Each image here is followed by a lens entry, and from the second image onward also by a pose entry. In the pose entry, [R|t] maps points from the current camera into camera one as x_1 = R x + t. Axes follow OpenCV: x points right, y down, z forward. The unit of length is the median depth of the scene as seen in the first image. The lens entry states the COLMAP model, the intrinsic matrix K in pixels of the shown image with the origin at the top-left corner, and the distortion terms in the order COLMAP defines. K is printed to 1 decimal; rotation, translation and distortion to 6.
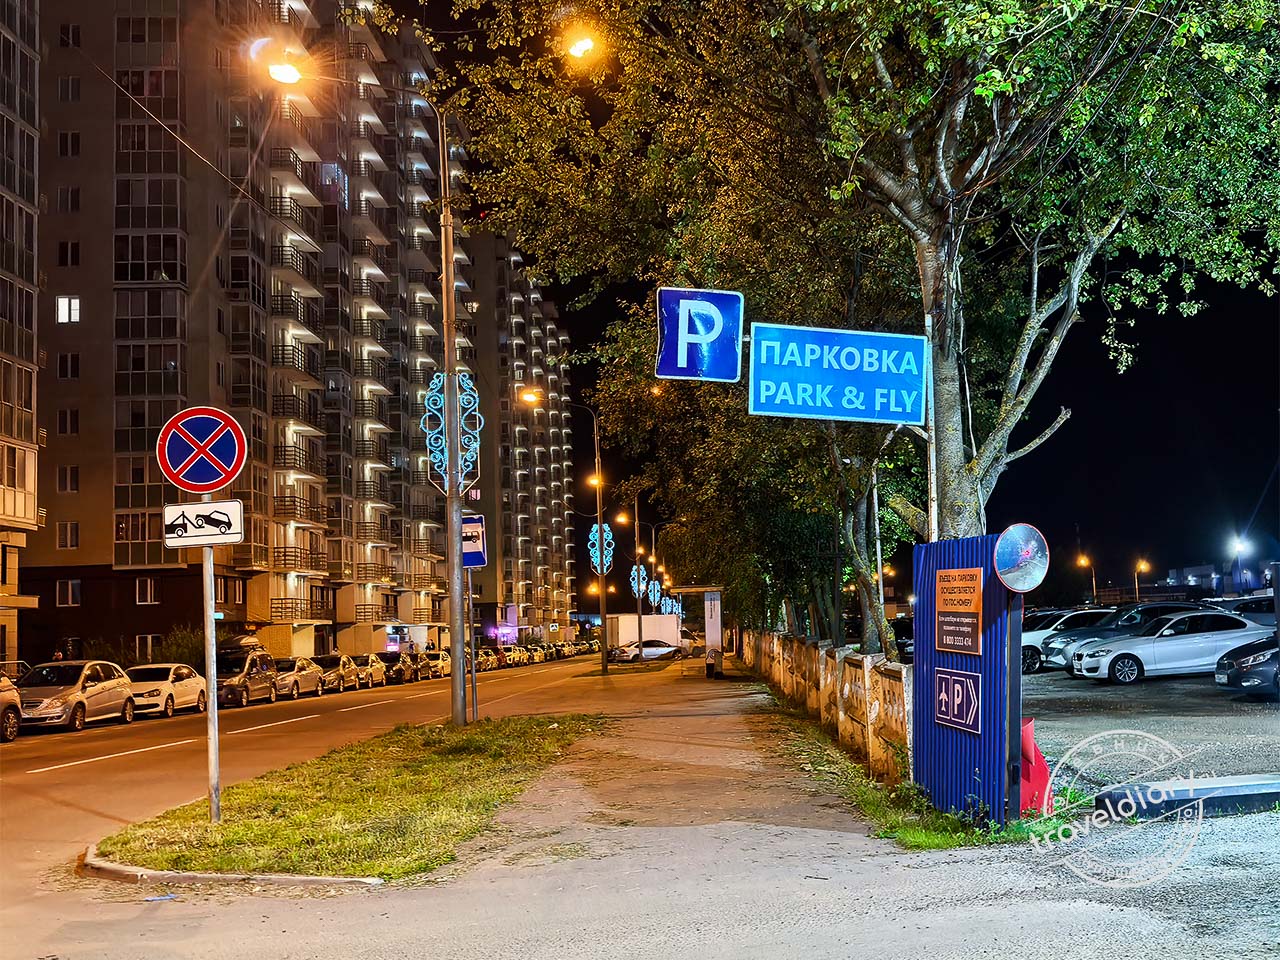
lens RADIAL K [[992.4, 0, 640.0], [0, 992.4, 480.0], [0, 0, 1]] dist [0.091620, -0.001972]
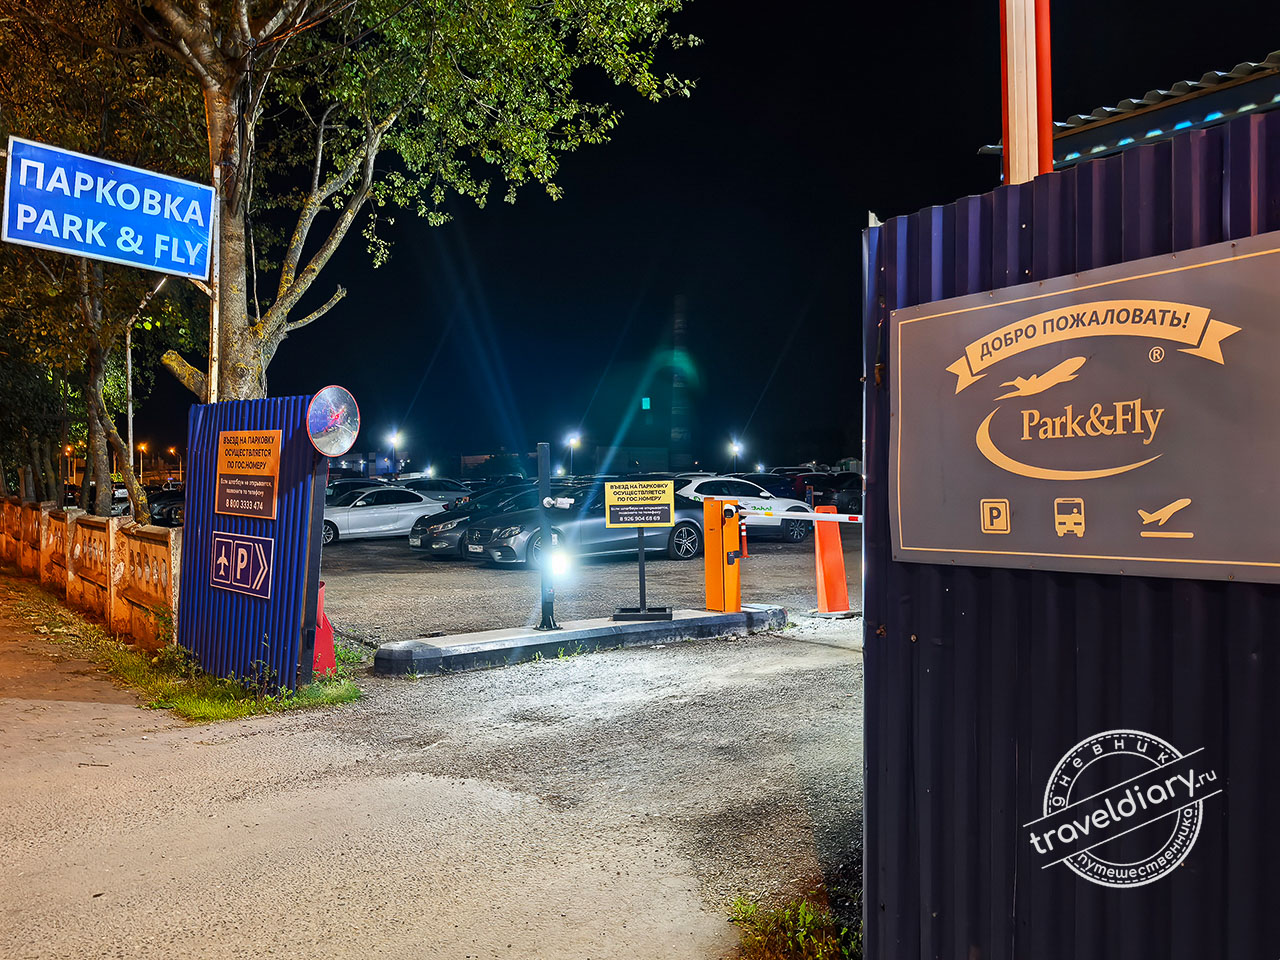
lens RADIAL K [[1149.7, 0, 640.7], [0, 1149.7, 520.2], [0, 0, 1]] dist [-0.010707, -0.039458]
pose [[0.825391, 0.030568, 0.563733, 0.017610], [-0.127516, 0.982823, 0.133410, -0.030193], [-0.549972, -0.182000, 0.815112, -0.161051]]
